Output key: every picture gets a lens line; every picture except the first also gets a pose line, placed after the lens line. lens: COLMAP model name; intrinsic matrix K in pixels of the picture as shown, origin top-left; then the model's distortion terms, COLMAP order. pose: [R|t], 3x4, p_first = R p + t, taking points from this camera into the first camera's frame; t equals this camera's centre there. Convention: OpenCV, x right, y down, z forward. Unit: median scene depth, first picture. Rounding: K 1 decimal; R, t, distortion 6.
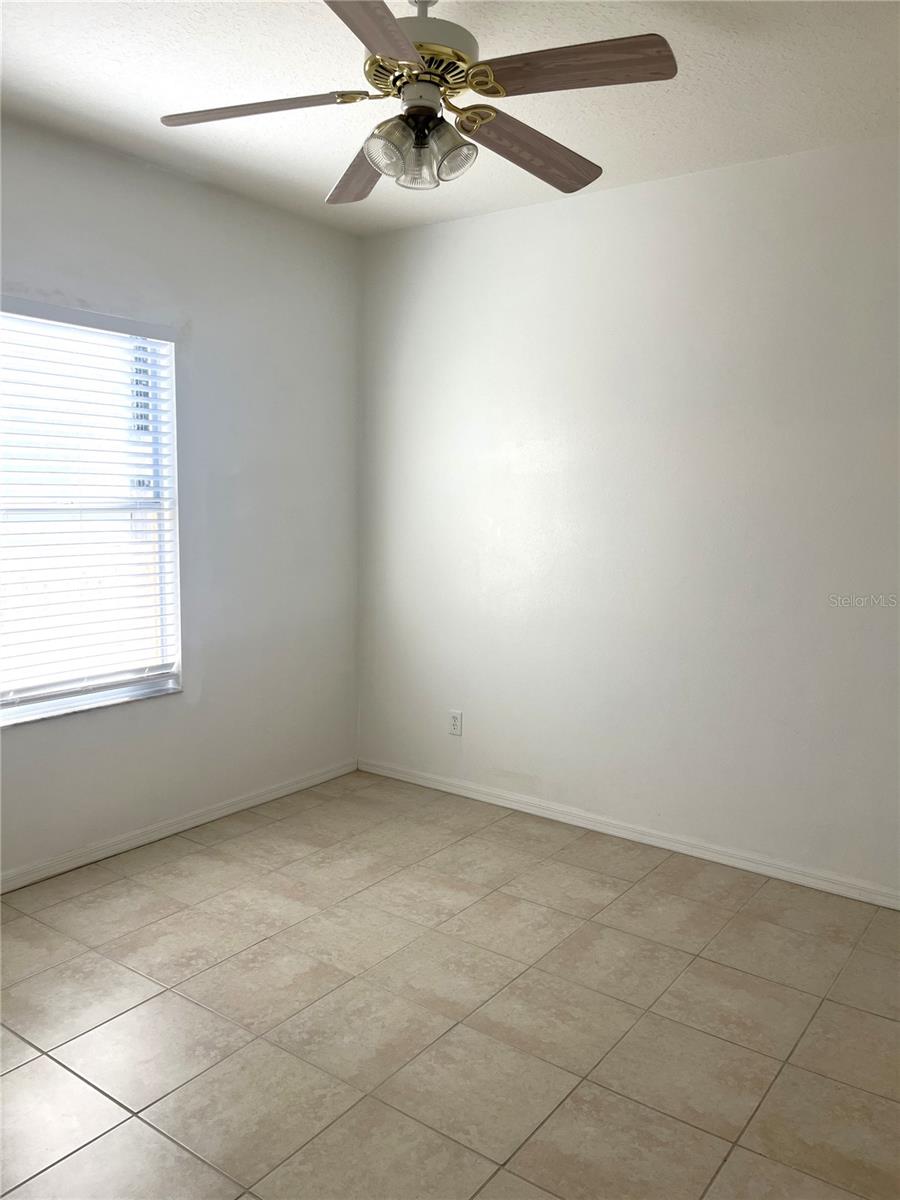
lens RADIAL K [[904.8, 0, 451.1], [0, 904.8, 595.2], [0, 0, 1]] dist [0.086315, -0.110231]
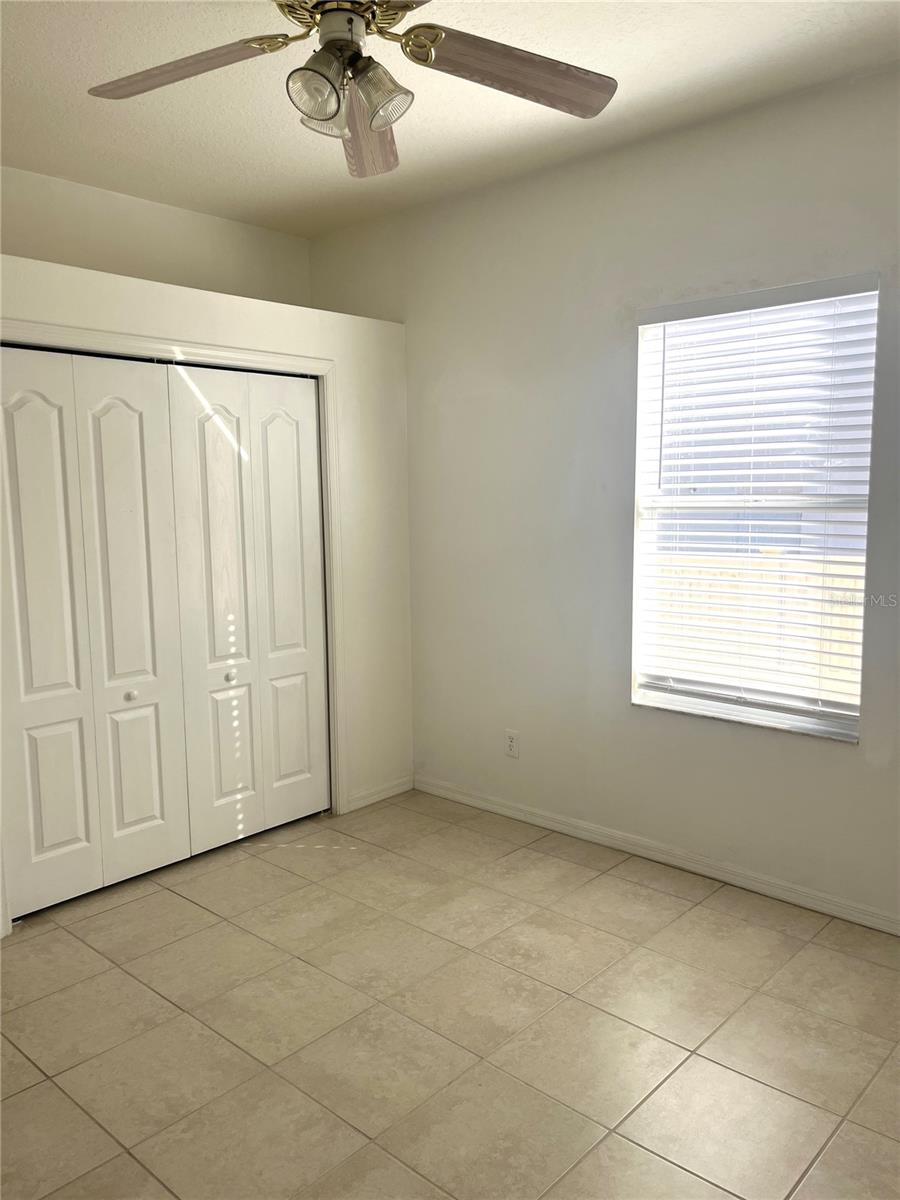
lens RADIAL K [[904.8, 0, 451.1], [0, 904.8, 595.2], [0, 0, 1]] dist [0.086315, -0.110231]
pose [[-0.113697, 0.102055, -0.988260, 0.588721], [-0.097845, 0.988724, 0.113360, -0.086706], [0.988686, 0.109585, -0.102429, 0.853522]]
